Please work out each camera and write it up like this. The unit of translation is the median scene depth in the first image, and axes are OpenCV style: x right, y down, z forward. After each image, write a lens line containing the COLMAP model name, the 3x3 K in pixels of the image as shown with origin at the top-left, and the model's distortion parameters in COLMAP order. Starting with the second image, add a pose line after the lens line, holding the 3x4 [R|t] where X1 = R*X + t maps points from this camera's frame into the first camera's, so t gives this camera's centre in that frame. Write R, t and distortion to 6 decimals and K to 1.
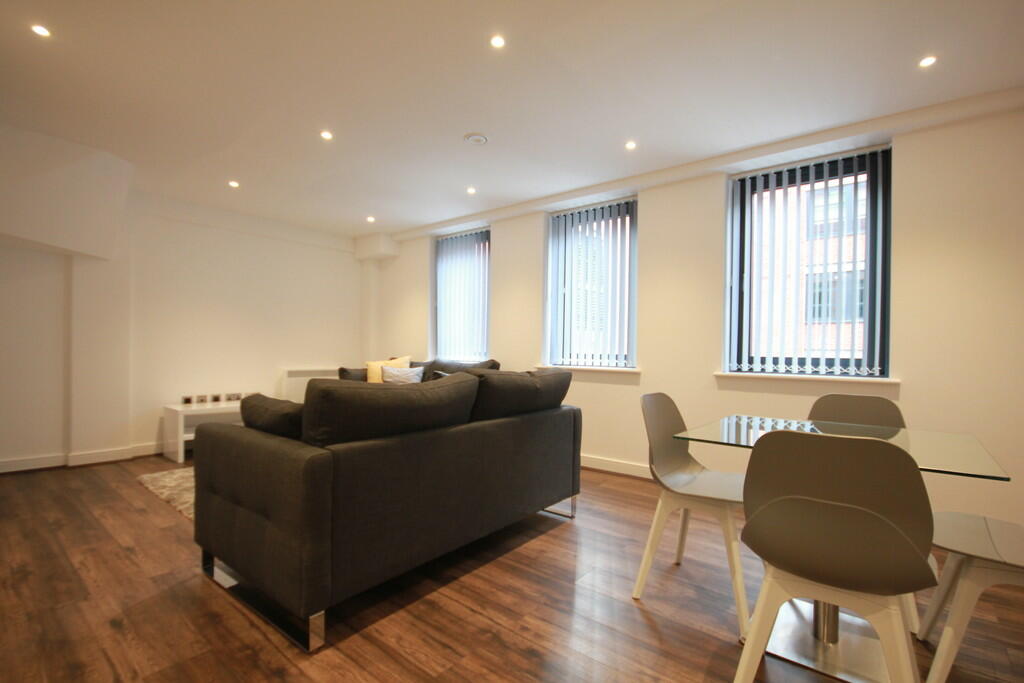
lens RADIAL K [[443.6, 0, 512.7], [0, 443.6, 349.8], [0, 0, 1]] dist [-0.060744, 0.022610]
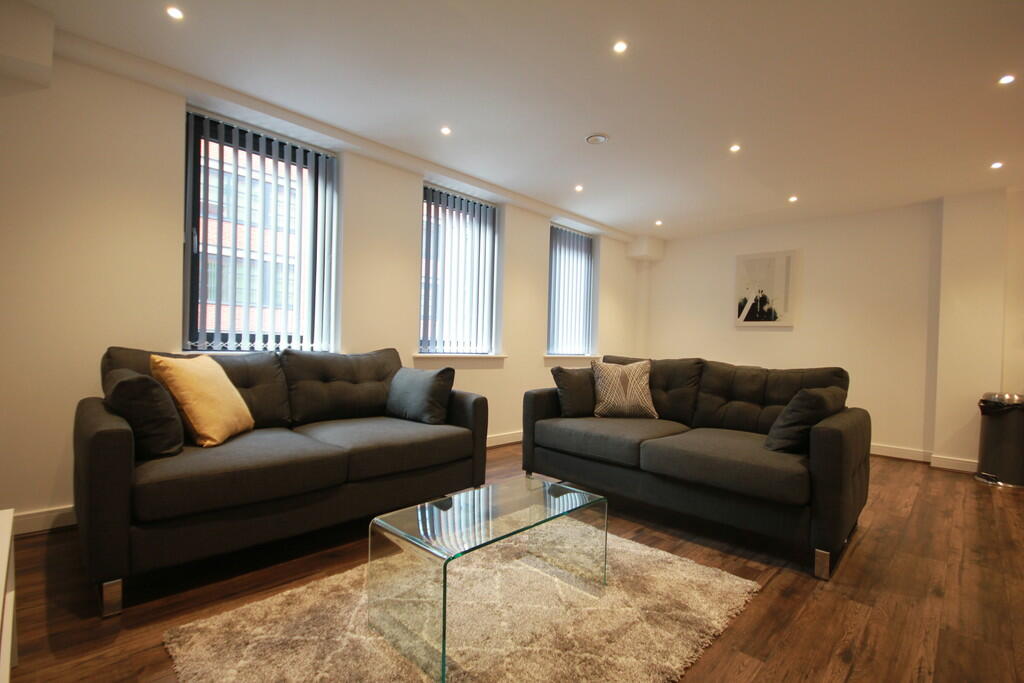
lens RADIAL K [[480.3, 0, 512.0], [0, 480.3, 341.5], [0, 0, 1]] dist [0.079647, -0.000105]
pose [[0.097726, -0.018662, 0.995038, -0.883541], [-0.031645, 0.999260, 0.021849, -0.017772], [-0.994710, -0.033623, 0.097063, 0.740842]]
